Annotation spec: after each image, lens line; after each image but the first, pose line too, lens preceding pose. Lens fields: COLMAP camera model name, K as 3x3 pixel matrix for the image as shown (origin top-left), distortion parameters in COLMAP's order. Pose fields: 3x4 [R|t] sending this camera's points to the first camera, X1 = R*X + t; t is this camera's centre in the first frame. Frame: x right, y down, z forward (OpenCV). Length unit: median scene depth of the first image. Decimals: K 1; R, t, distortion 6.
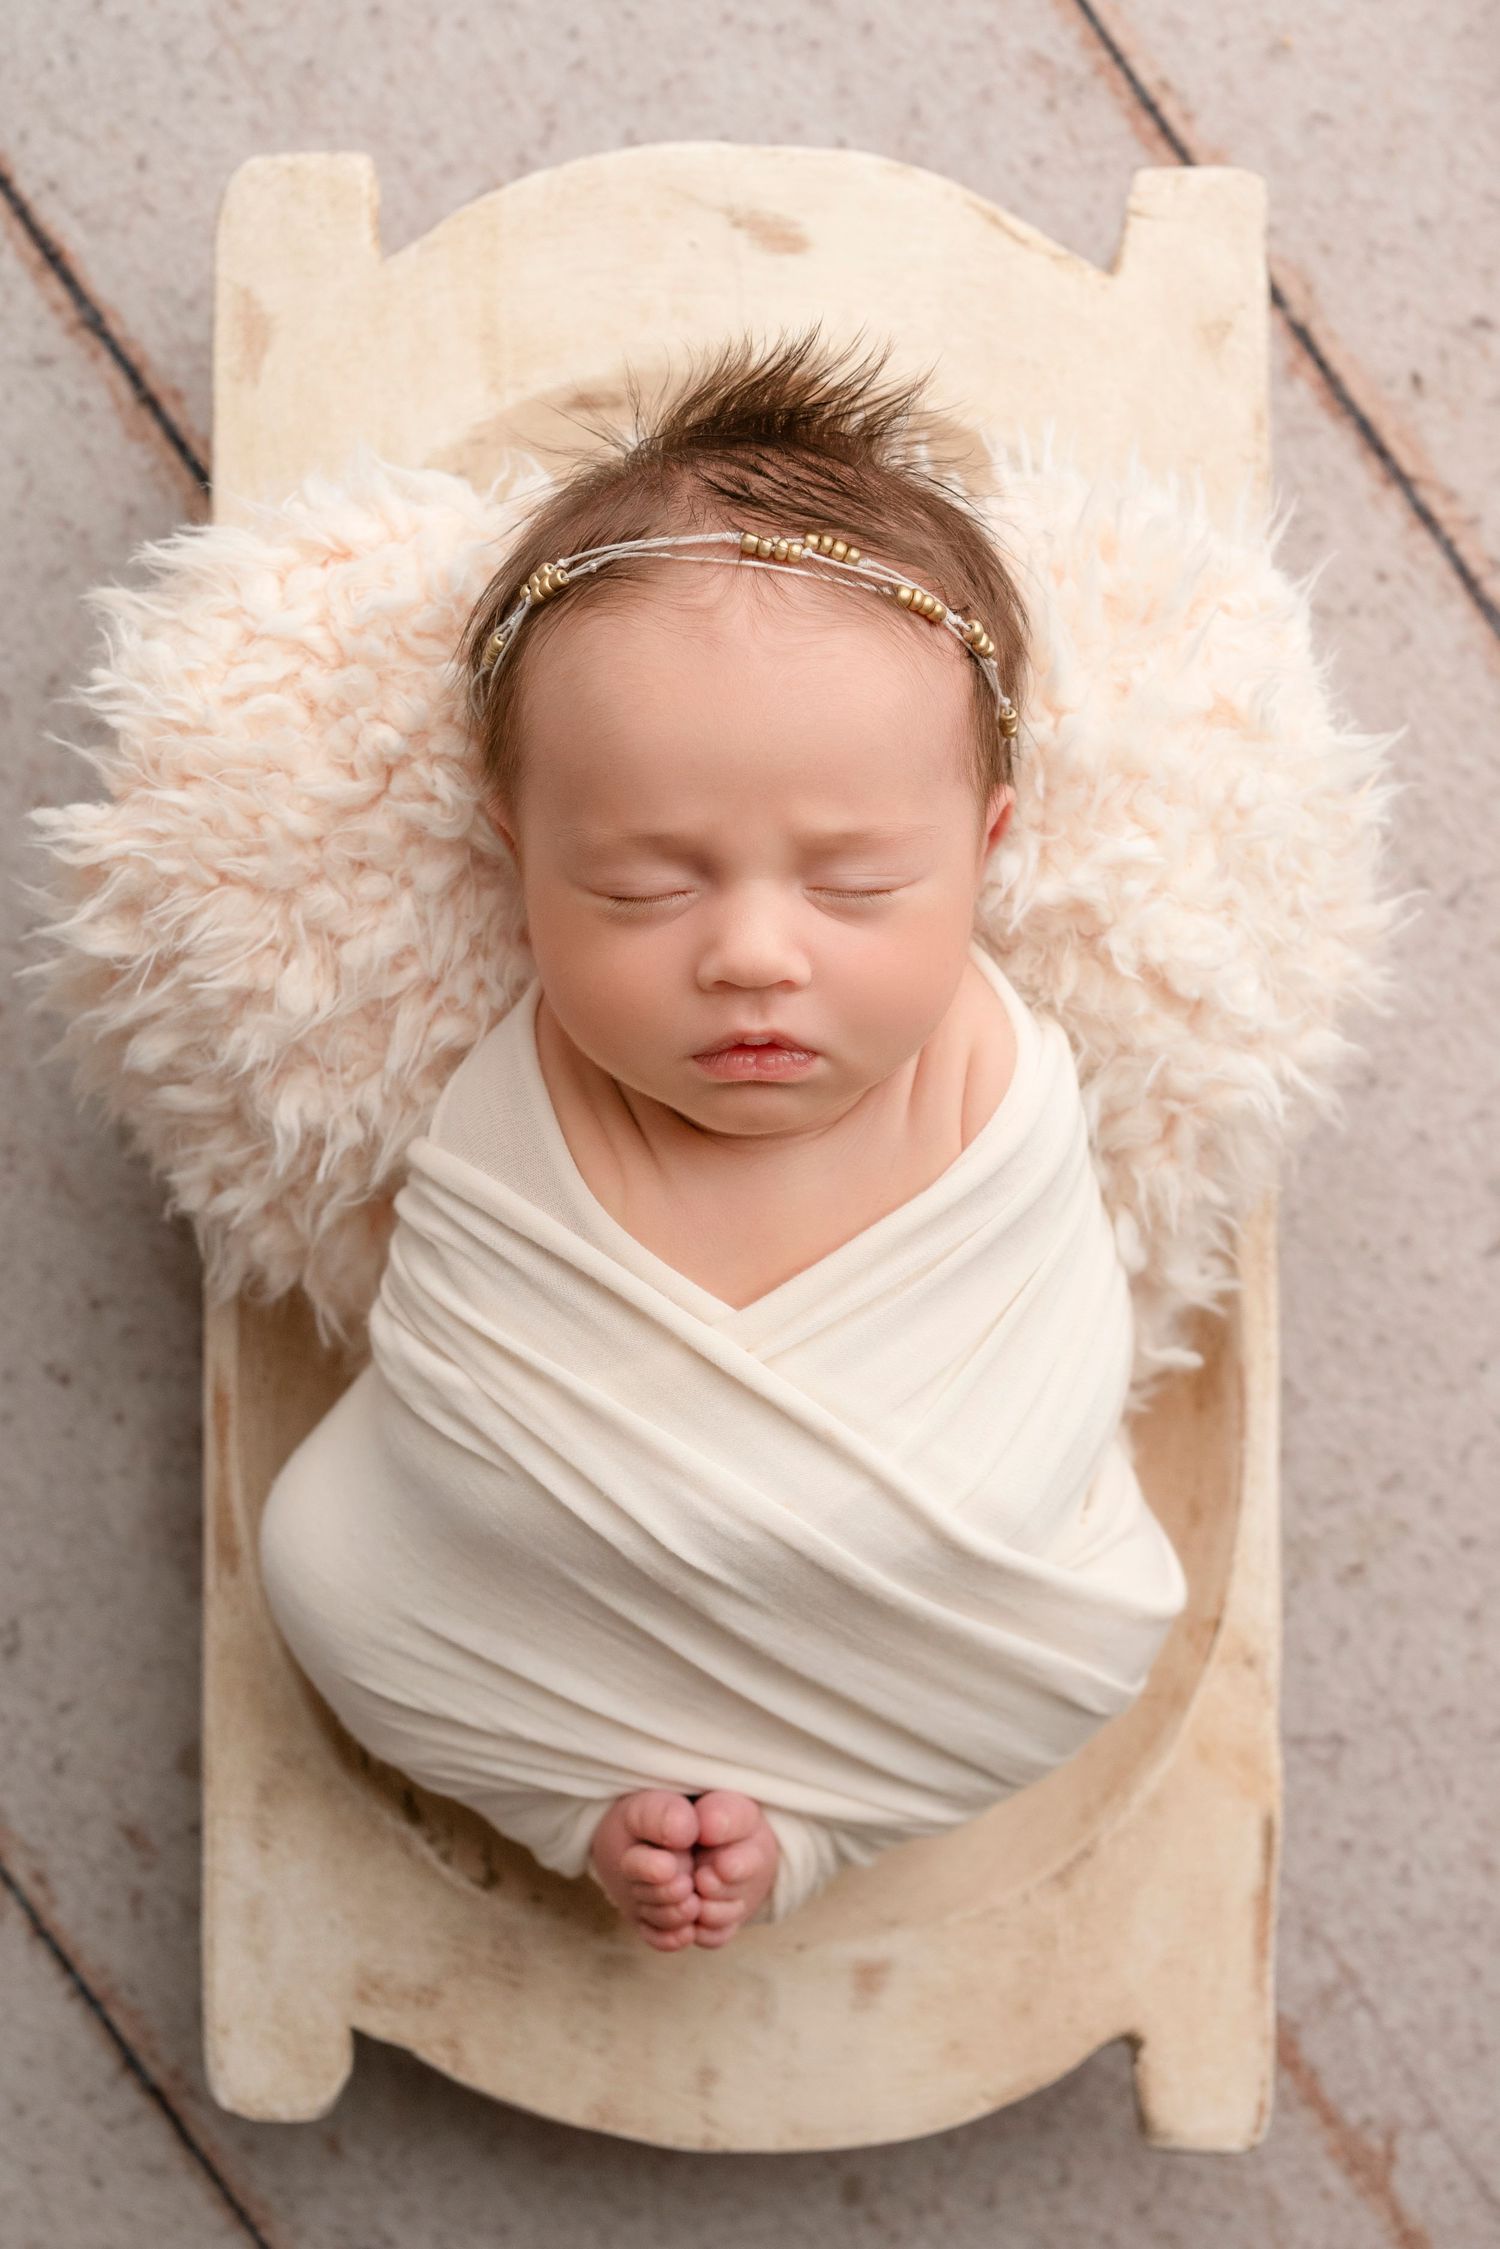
lens RADIAL K [[4812.2, 0, 750.0], [0, 4812.2, 1124.5], [0, 0, 1]] dist [0.039039, -0.915242]
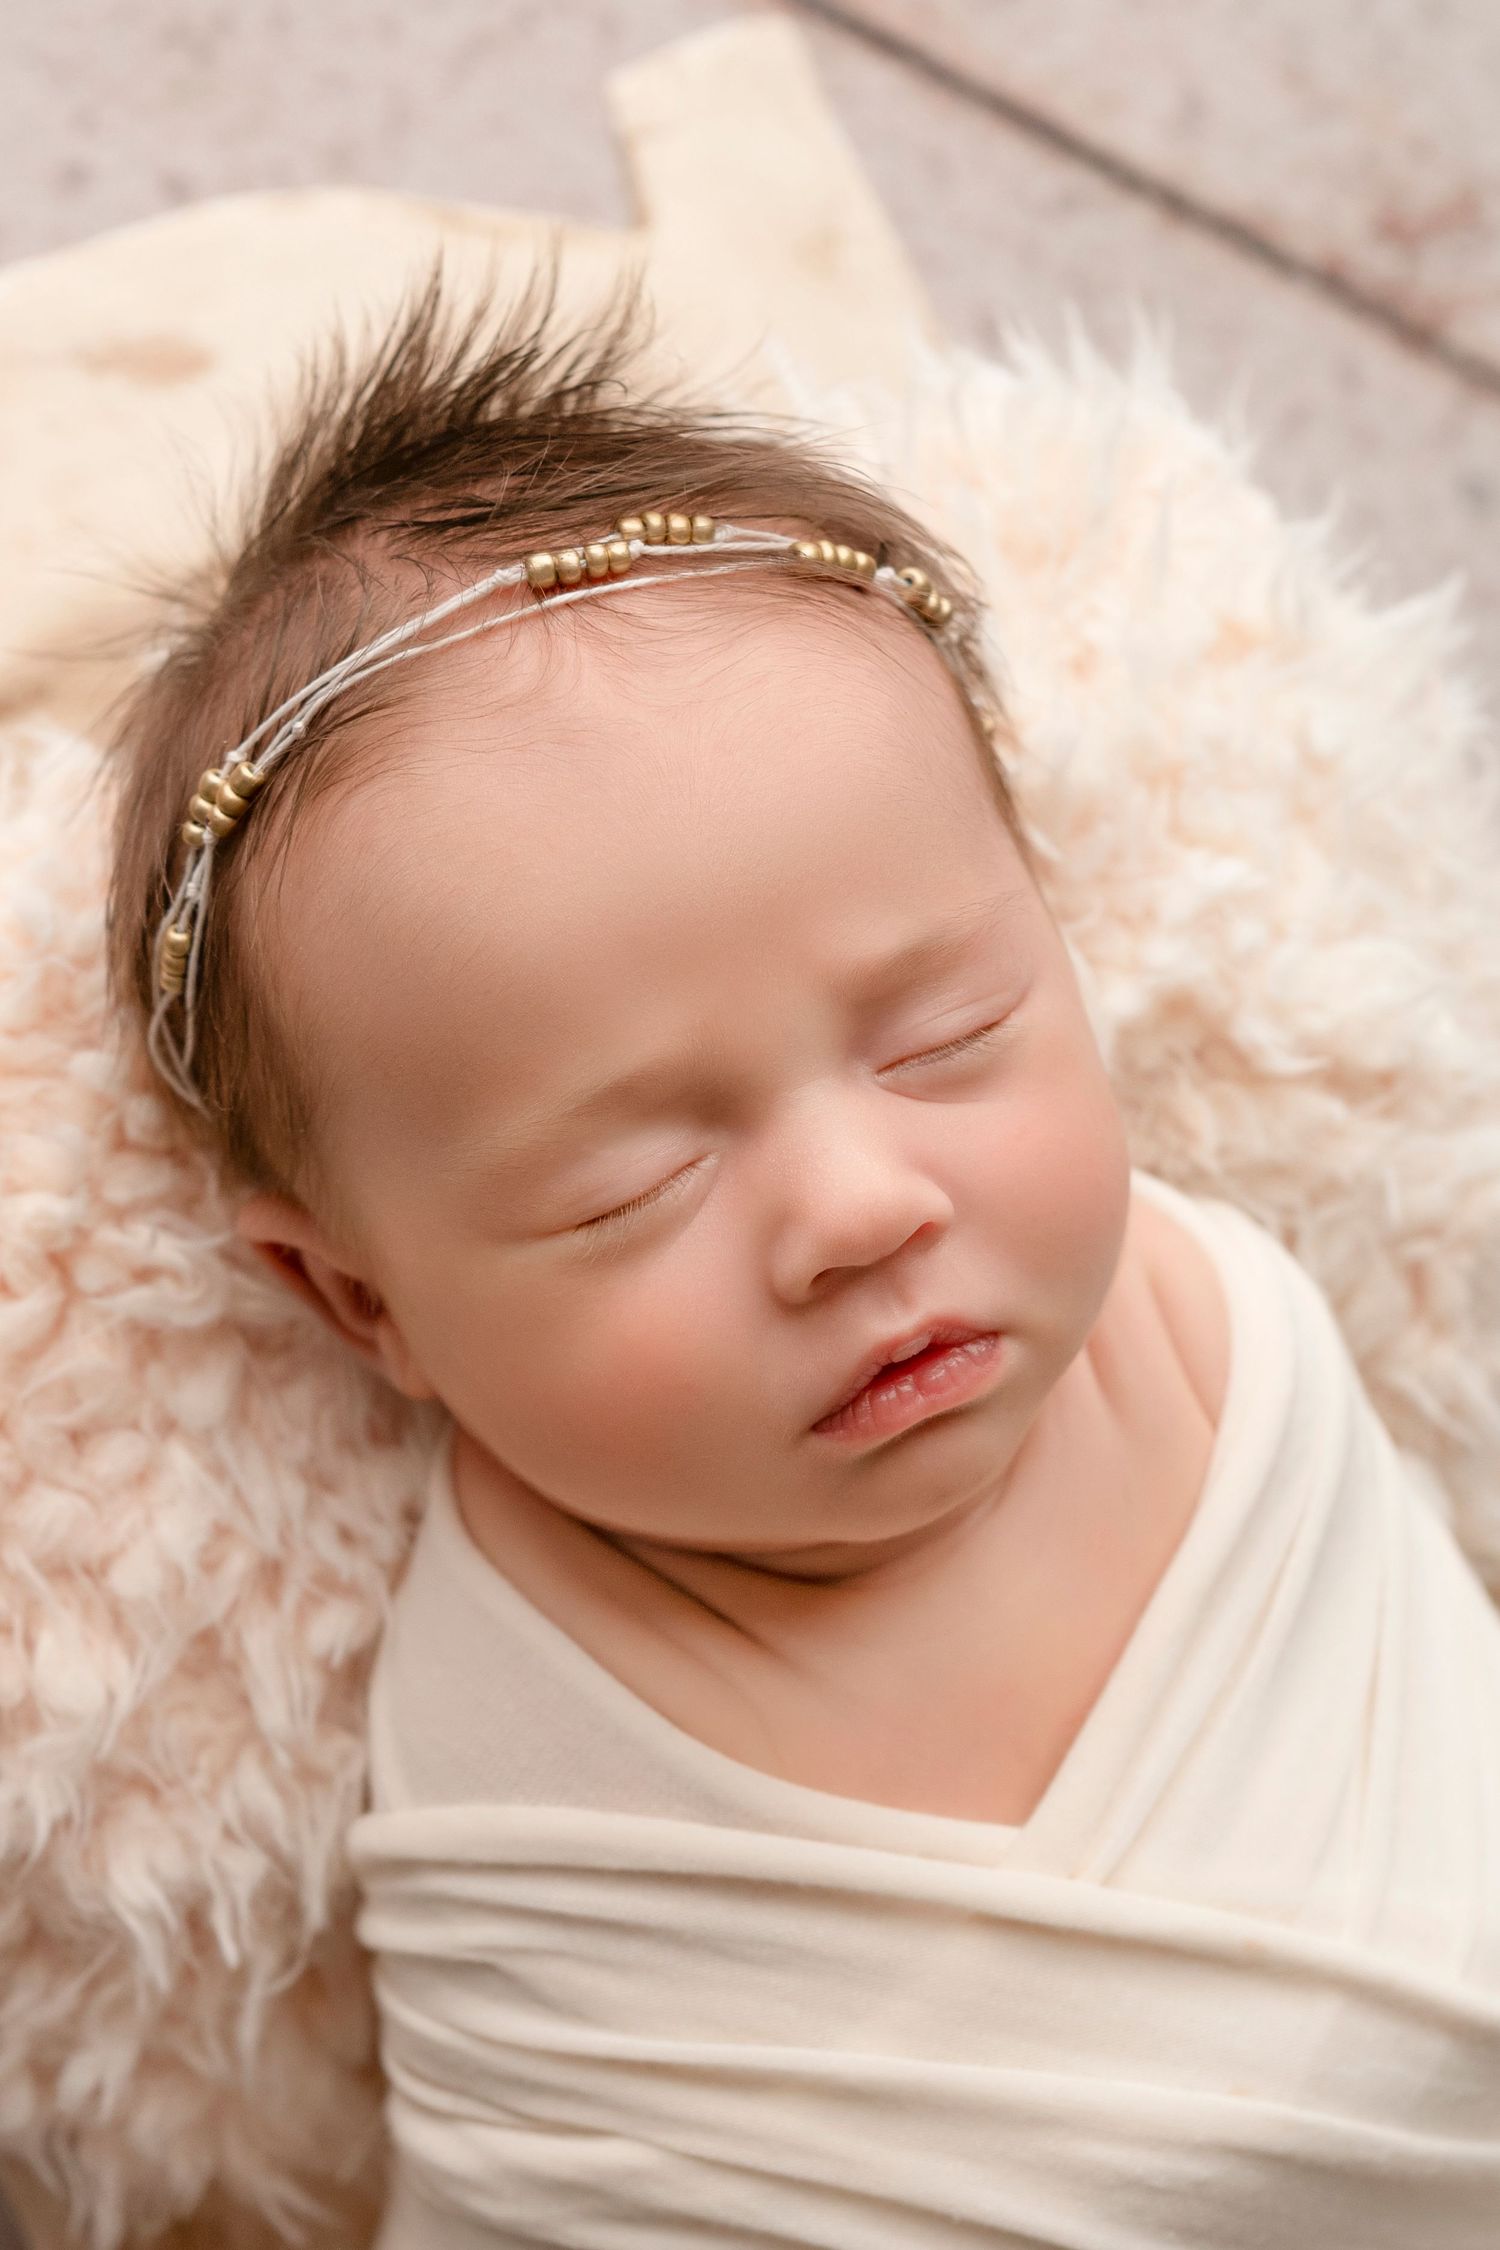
lens RADIAL K [[4814.3, 0, 750.0], [0, 4814.3, 1125.0], [0, 0, 1]] dist [0.039039, -0.915242]
pose [[0.885578, -0.407644, 0.222663, -0.124670], [0.438211, 0.892180, -0.109485, 0.012378], [-0.154024, 0.194531, 0.968728, 0.415360]]
